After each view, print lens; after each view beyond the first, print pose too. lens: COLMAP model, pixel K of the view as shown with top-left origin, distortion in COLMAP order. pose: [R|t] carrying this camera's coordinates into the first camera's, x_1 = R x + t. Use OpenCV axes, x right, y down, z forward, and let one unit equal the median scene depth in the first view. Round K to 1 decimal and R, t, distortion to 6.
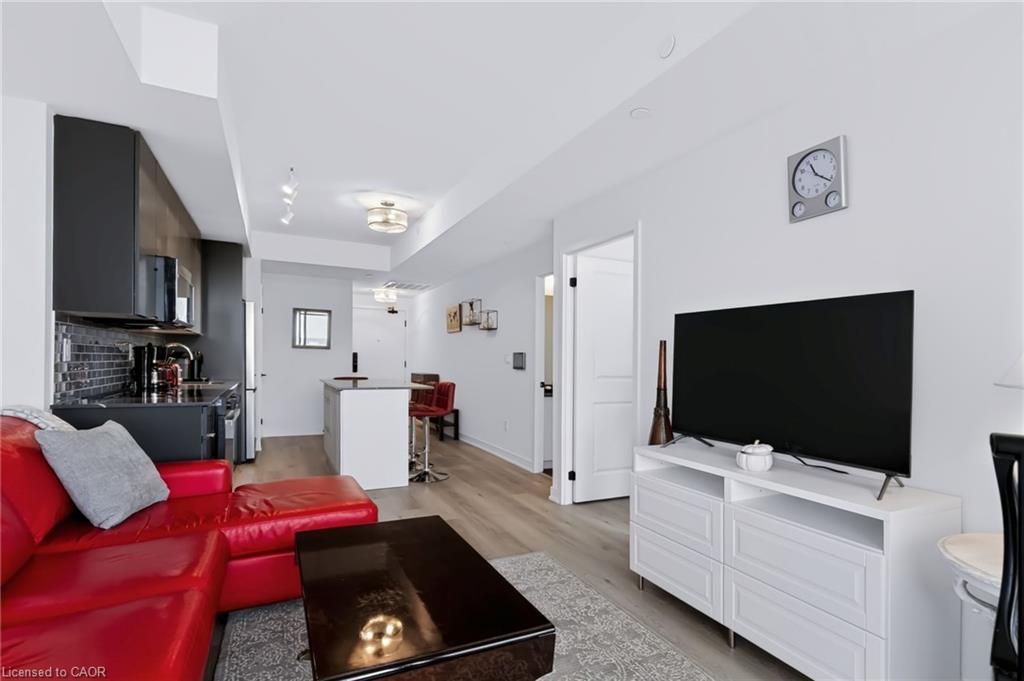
lens RADIAL K [[491.0, 0, 536.3], [0, 491.0, 362.3], [0, 0, 1]] dist [0.008037, -0.002914]
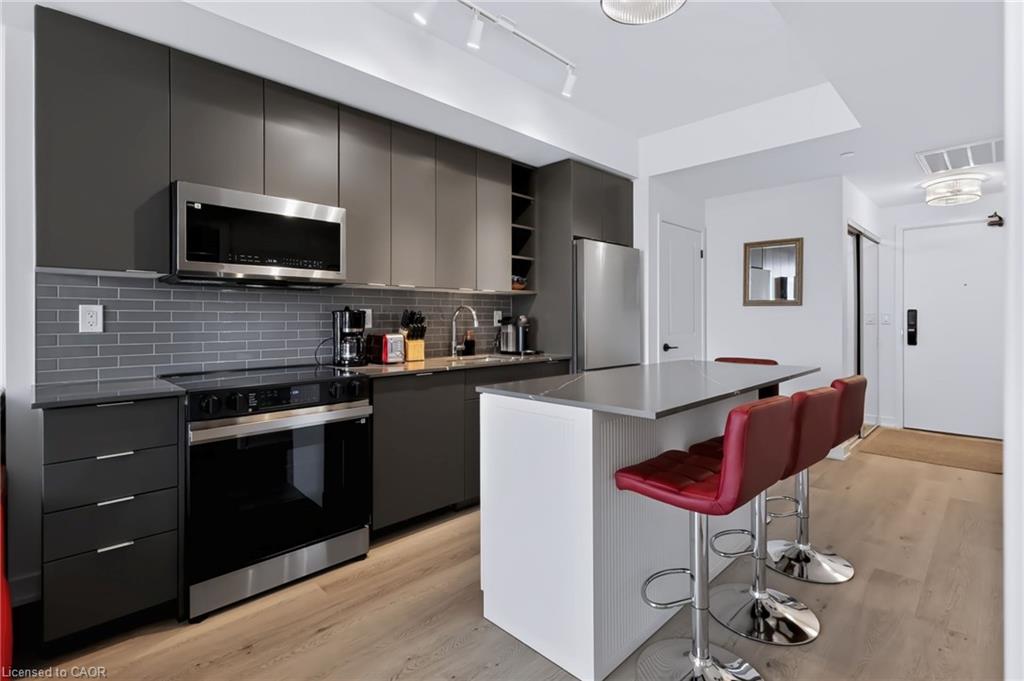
lens RADIAL K [[491.0, 0, 514.2], [0, 491.0, 318.2], [0, 0, 1]] dist [0.008037, -0.002914]
pose [[0.313286, -0.016235, -0.949520, 0.041143], [0.003935, 0.999867, -0.015797, -0.006170], [0.949651, 0.001212, 0.313309, 0.831888]]
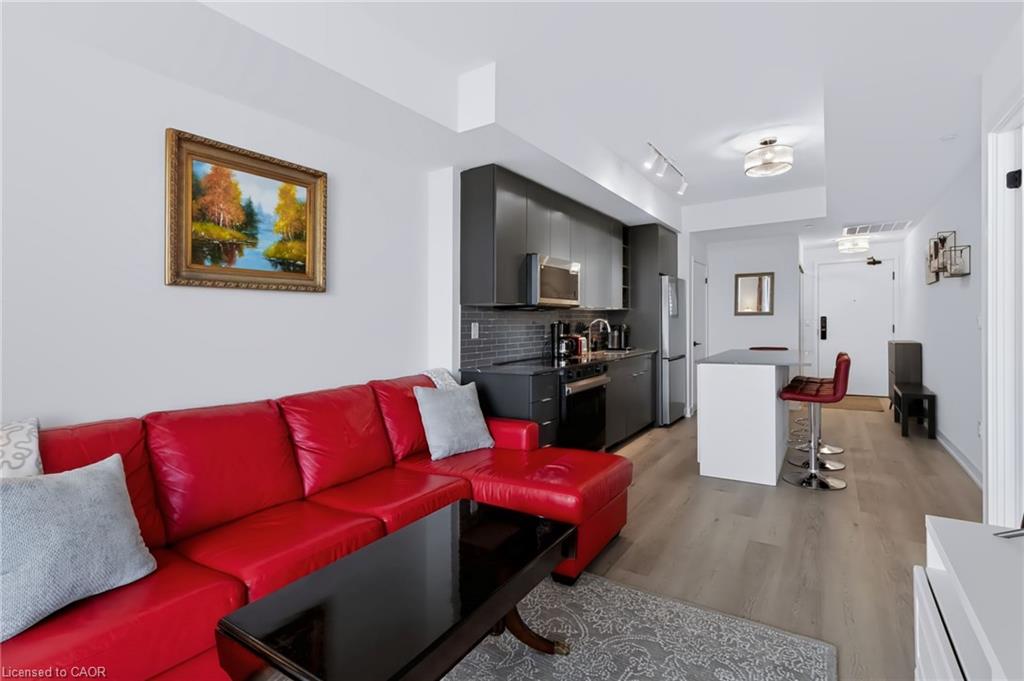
lens RADIAL K [[491.0, 0, 512.3], [0, 491.0, 332.8], [0, 0, 1]] dist [0.008037, -0.002914]
pose [[0.503552, -0.010950, -0.863895, 0.206648], [0.023848, 0.999715, 0.001229, -0.010809], [0.863636, -0.021221, 0.503670, 0.211398]]
